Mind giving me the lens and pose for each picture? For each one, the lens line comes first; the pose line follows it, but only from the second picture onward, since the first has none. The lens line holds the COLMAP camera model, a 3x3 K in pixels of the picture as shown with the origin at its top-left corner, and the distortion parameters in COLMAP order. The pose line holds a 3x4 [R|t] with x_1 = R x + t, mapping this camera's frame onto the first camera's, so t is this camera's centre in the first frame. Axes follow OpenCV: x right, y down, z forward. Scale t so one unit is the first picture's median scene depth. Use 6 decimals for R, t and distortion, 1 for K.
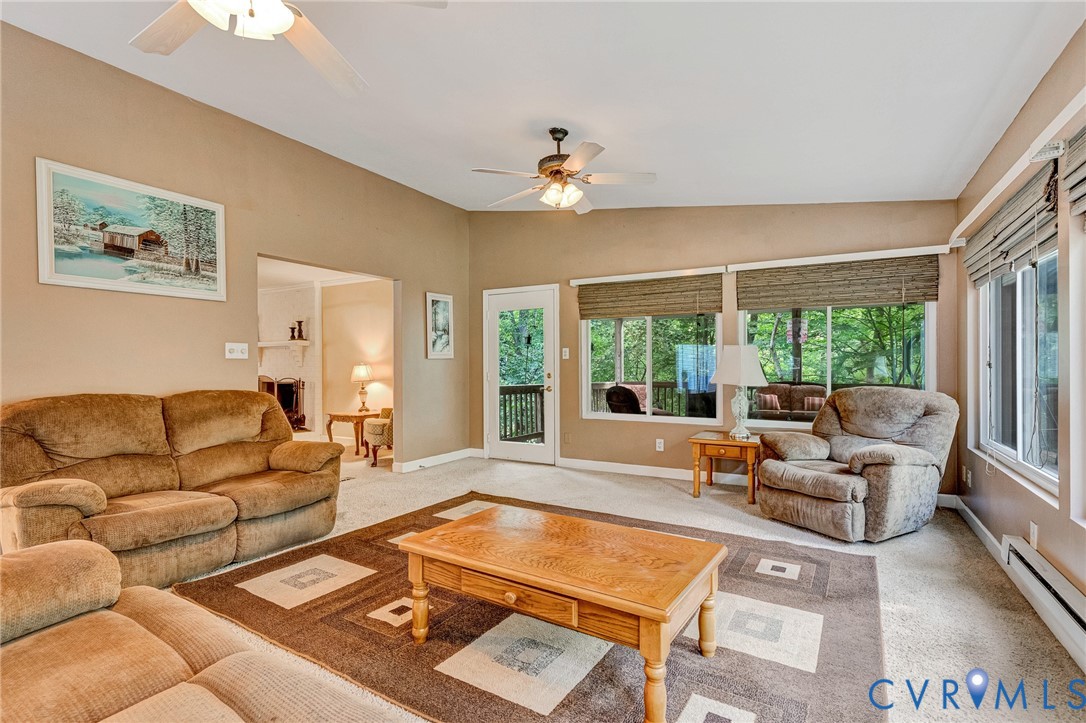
lens RADIAL K [[513.5, 0, 563.3], [0, 513.5, 362.6], [0, 0, 1]] dist [0.022028, 0.000190]
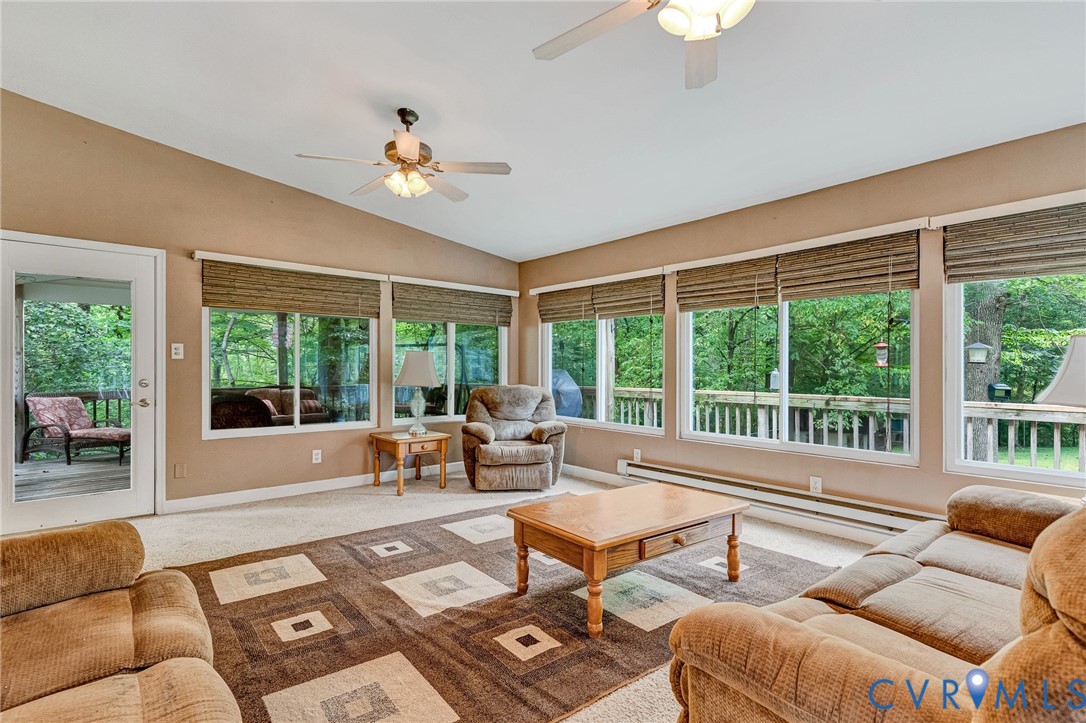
lens RADIAL K [[518.0, 0, 540.7], [0, 518.0, 368.3], [0, 0, 1]] dist [0.010565, 0.000360]
pose [[0.364970, 0.005850, 0.931001, -0.644659], [-0.008542, 0.999959, -0.002934, 0.004528], [-0.930980, -0.006881, 0.365005, 0.366346]]
